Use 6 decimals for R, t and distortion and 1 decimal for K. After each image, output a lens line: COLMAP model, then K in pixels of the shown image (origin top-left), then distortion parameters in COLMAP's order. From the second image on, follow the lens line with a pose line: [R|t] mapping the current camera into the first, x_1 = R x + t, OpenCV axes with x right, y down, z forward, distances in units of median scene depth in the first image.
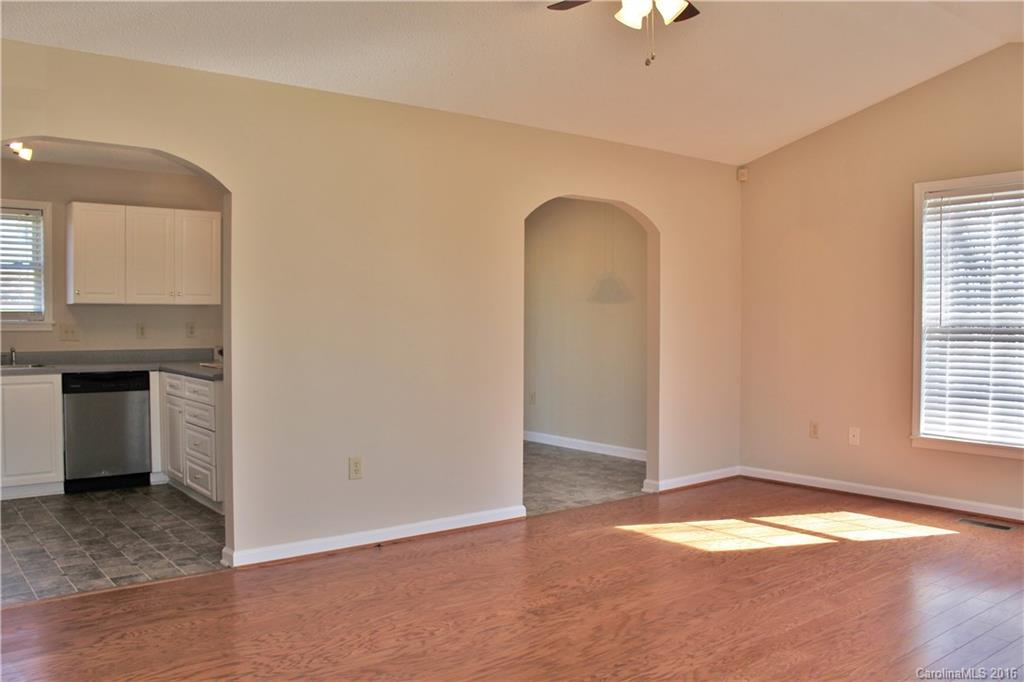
lens RADIAL K [[855.9, 0, 512.0], [0, 855.9, 341.0], [0, 0, 1]] dist [-0.124169, 0.009352]
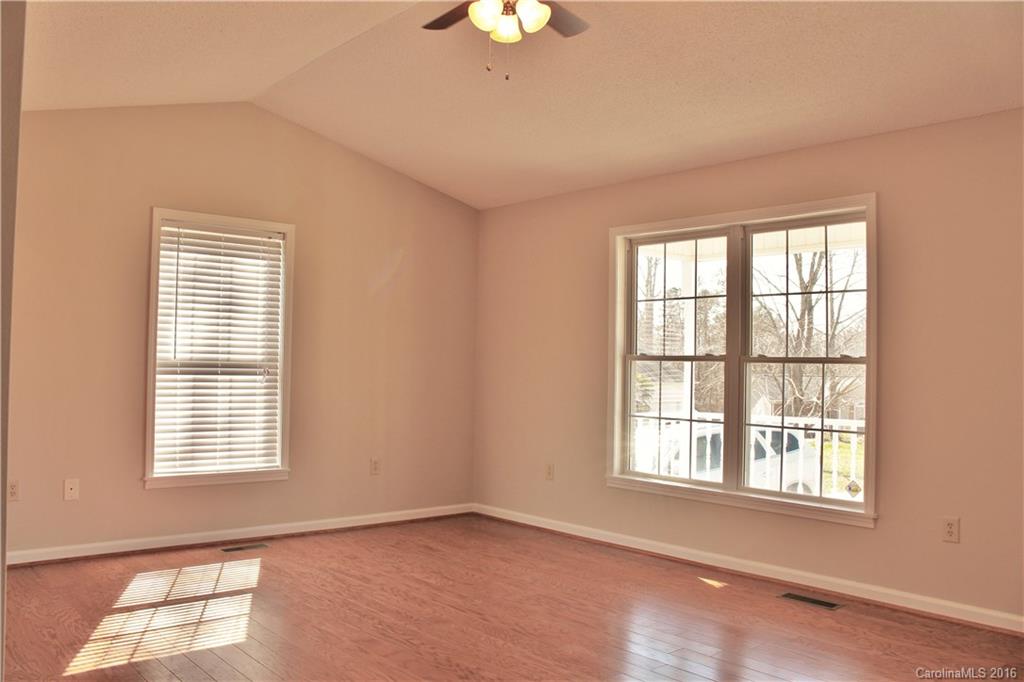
lens RADIAL K [[855.9, 0, 512.0], [0, 855.9, 341.0], [0, 0, 1]] dist [-0.124169, 0.009352]
pose [[-0.051450, 0.019673, 0.998482, -0.657945], [0.006546, 0.999791, -0.019362, -0.024563], [-0.998654, 0.005540, -0.051568, 0.894408]]
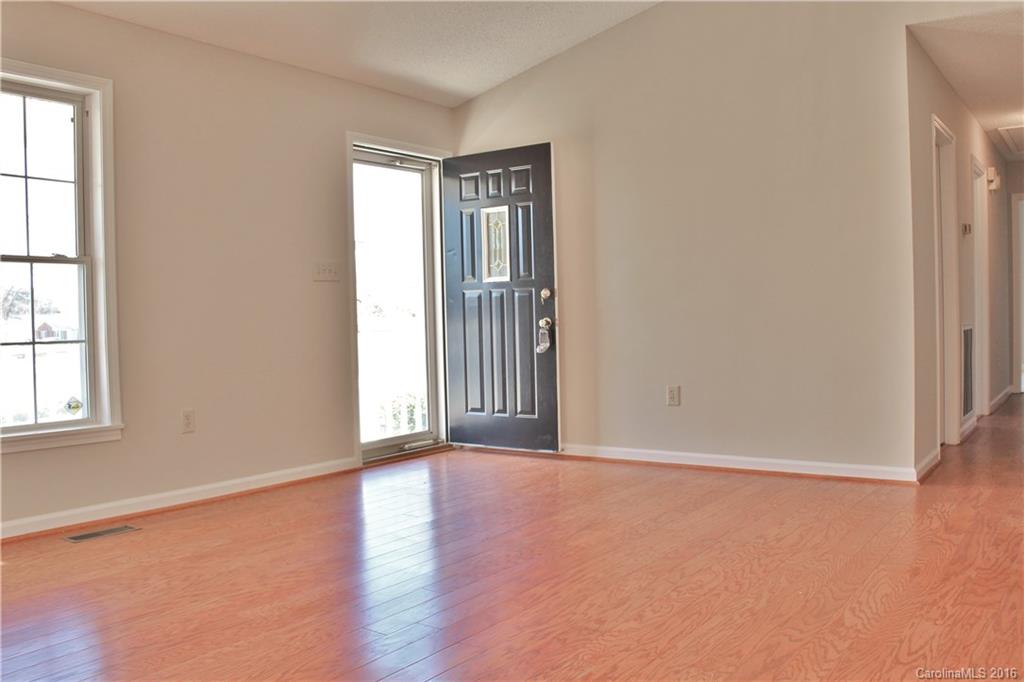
lens RADIAL K [[855.9, 0, 512.0], [0, 855.9, 341.0], [0, 0, 1]] dist [-0.124169, 0.009352]
pose [[-0.959344, 0.030259, -0.280612, 0.253424], [0.017020, 0.998629, 0.049496, 0.041007], [0.281725, 0.042708, -0.958544, 1.494075]]
